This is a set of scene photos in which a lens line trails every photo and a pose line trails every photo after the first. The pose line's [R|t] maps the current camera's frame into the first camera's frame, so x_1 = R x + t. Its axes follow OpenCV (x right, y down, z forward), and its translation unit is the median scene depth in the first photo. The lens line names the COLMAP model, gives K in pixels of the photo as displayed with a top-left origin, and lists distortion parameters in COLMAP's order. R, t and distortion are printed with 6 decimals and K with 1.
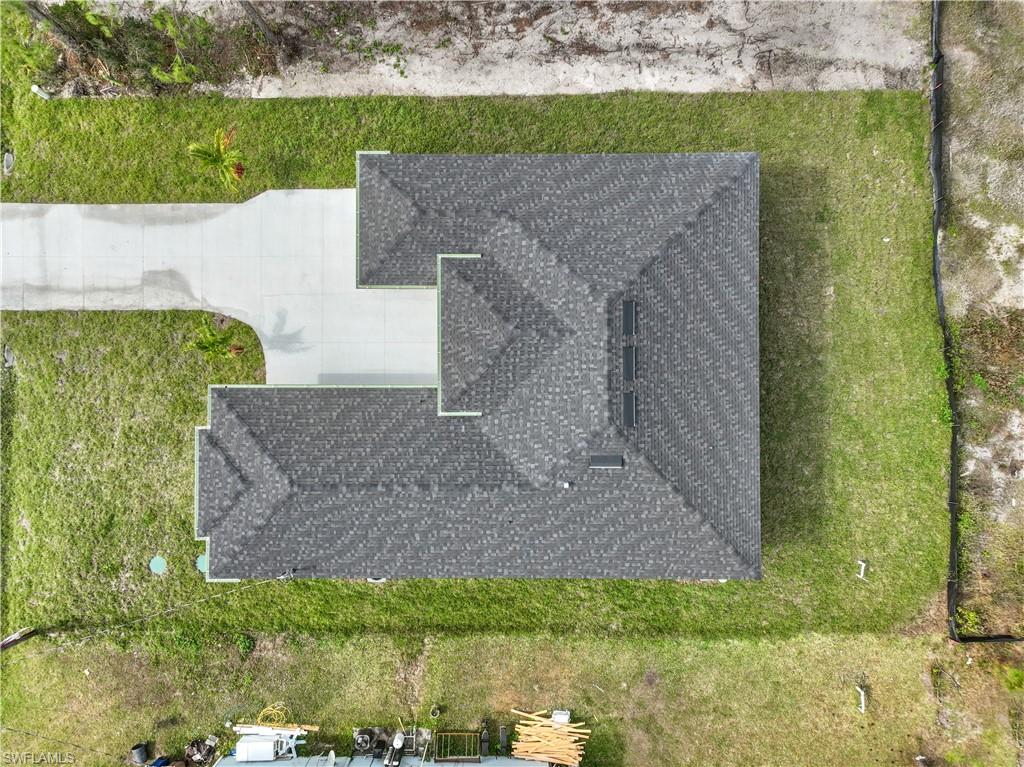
lens RADIAL K [[682.5, 0, 508.2], [0, 682.5, 383.1], [0, 0, 1]] dist [0.036653, 0.013395]
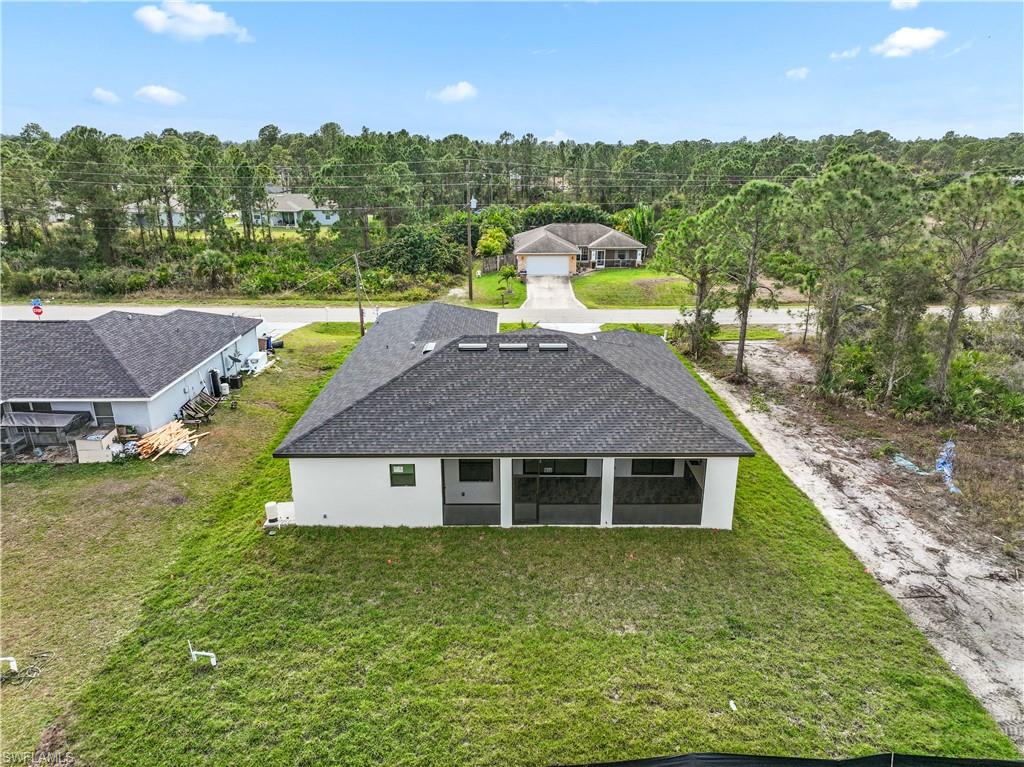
lens RADIAL K [[682.5, 0, 512.5], [0, 682.5, 385.4], [0, 0, 1]] dist [0.036653, 0.013395]
pose [[0.007705, 0.337120, -0.941430, 1.039785], [-0.999893, 0.014296, -0.003064, -0.019295], [0.012426, 0.941353, 0.337194, 0.551630]]
